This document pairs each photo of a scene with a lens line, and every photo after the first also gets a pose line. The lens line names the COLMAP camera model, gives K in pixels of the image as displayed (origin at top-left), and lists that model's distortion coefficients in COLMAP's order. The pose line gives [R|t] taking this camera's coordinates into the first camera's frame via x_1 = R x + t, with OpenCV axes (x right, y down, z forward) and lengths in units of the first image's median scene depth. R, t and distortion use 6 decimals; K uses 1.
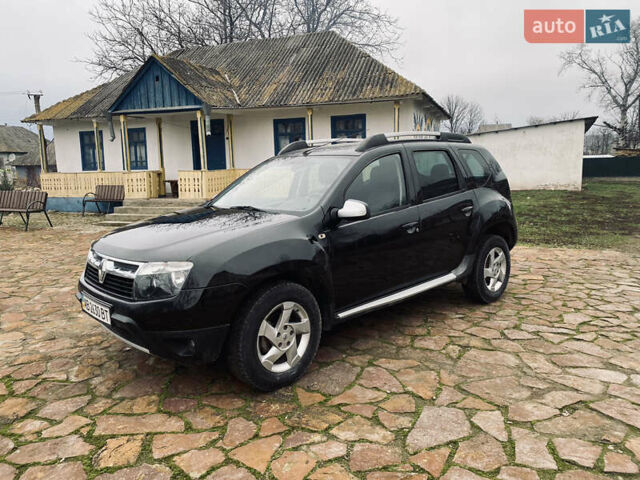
lens RADIAL K [[474.6, 0, 320.0], [0, 474.6, 240.0], [0, 0, 1]] dist [0.013706, -0.007913]
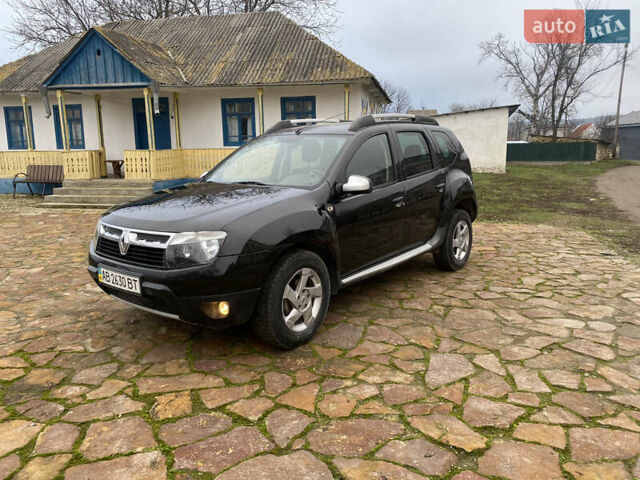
lens RADIAL K [[474.6, 0, 320.0], [0, 474.6, 240.0], [0, 0, 1]] dist [0.013706, -0.007913]
pose [[0.989164, -0.016863, 0.145842, -0.155477], [0.011755, 0.999289, 0.035821, 0.022229], [-0.146342, -0.033719, 0.988659, -0.066552]]
